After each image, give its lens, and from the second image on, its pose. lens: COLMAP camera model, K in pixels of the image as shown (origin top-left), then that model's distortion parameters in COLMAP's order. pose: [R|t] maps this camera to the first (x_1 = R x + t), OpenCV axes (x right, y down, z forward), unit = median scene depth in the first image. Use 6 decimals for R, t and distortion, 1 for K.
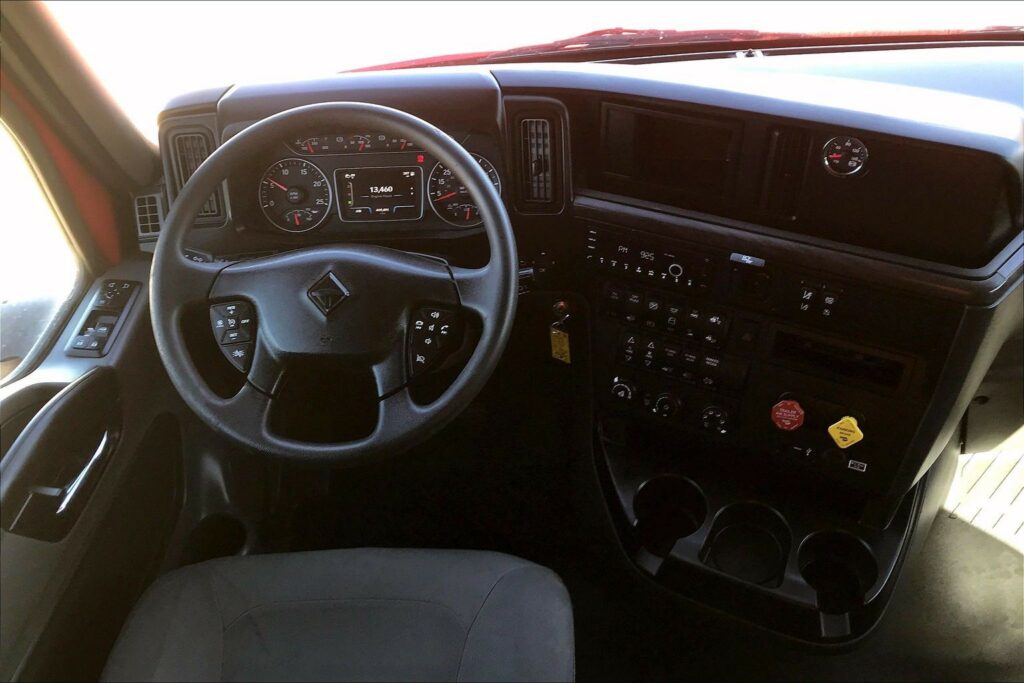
lens RADIAL K [[941.0, 0, 515.6], [0, 941.0, 345.2], [0, 0, 1]] dist [0.054723, -0.104805]
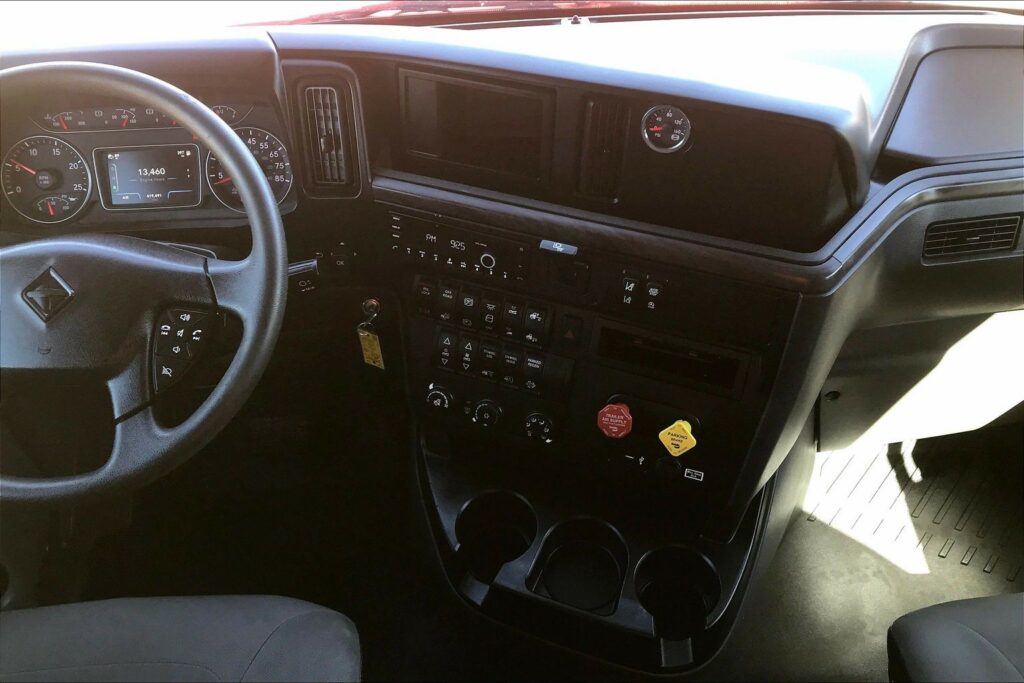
lens RADIAL K [[941.0, 0, 522.4], [0, 941.0, 344.3], [0, 0, 1]] dist [0.054723, -0.104805]
pose [[0.993864, -0.025641, 0.107593, 0.100685], [0.025641, 0.999670, 0.001390, -0.001954], [-0.107593, 0.001377, 0.994194, 0.119156]]
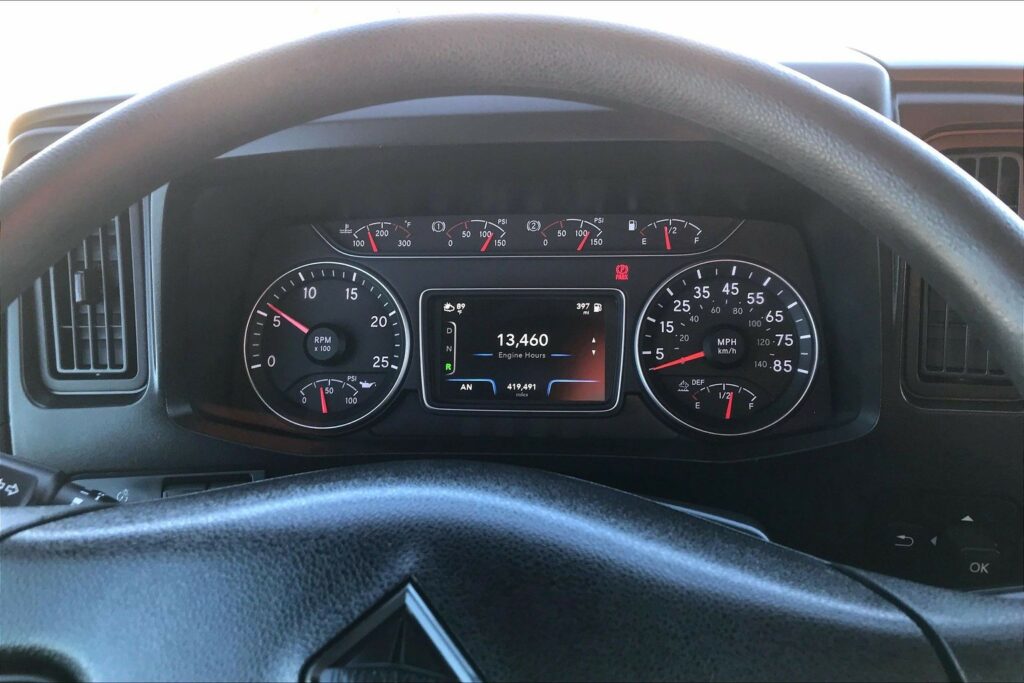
lens RADIAL K [[941.0, 0, 519.5], [0, 941.0, 304.1], [0, 0, 1]] dist [0.054723, -0.104805]
pose [[0.997600, 0.044936, -0.052672, -0.129866], [-0.057573, 0.960969, -0.270598, -0.068045], [0.038457, 0.272982, 0.961250, 0.616635]]
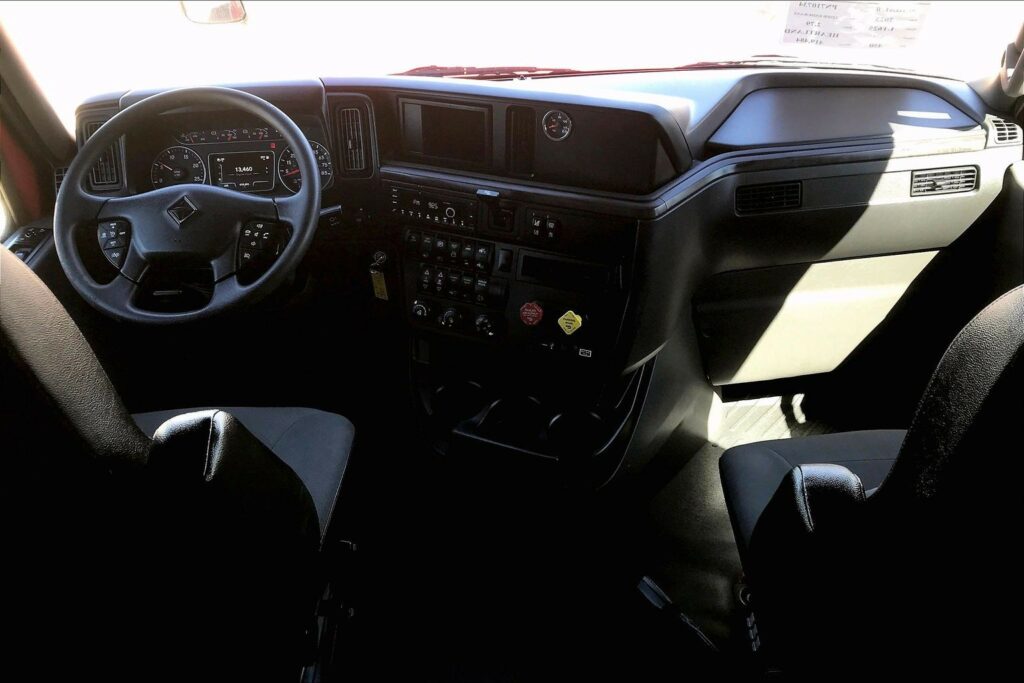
lens RADIAL K [[941.0, 0, 515.9], [0, 941.0, 300.9], [0, 0, 1]] dist [0.054723, -0.104805]
pose [[0.999380, -0.006518, 0.034604, 0.207140], [0.012923, 0.982035, -0.188256, 0.292402], [-0.032755, 0.188587, 0.981510, -0.309923]]
